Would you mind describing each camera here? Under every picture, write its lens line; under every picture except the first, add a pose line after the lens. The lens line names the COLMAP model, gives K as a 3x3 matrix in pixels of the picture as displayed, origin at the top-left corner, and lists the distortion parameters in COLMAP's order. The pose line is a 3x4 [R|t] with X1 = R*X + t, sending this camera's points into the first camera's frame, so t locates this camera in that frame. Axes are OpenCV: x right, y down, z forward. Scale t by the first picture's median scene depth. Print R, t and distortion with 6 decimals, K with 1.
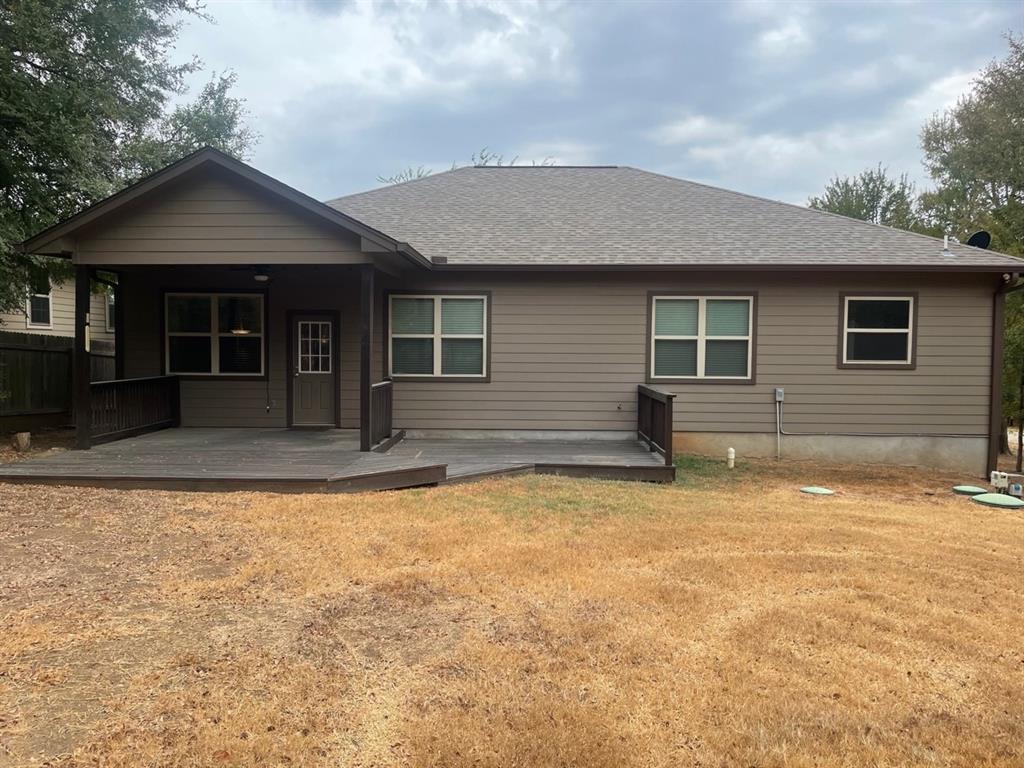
lens RADIAL K [[771.5, 0, 510.2], [0, 771.5, 383.3], [0, 0, 1]] dist [0.079774, -0.103124]
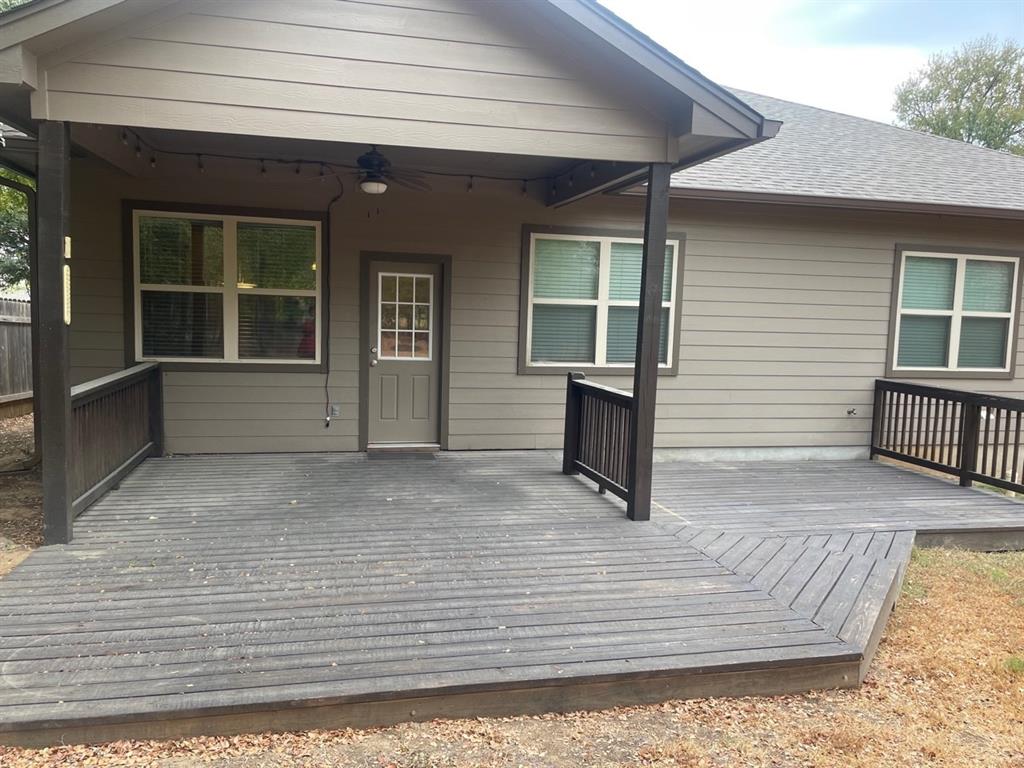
lens RADIAL K [[771.5, 0, 511.2], [0, 771.5, 384.1], [0, 0, 1]] dist [0.079774, -0.103124]
pose [[0.968636, -0.001381, 0.248481, -0.323429], [-0.010891, 0.998788, 0.048005, -0.024207], [-0.248246, -0.049205, 0.967447, 0.403873]]
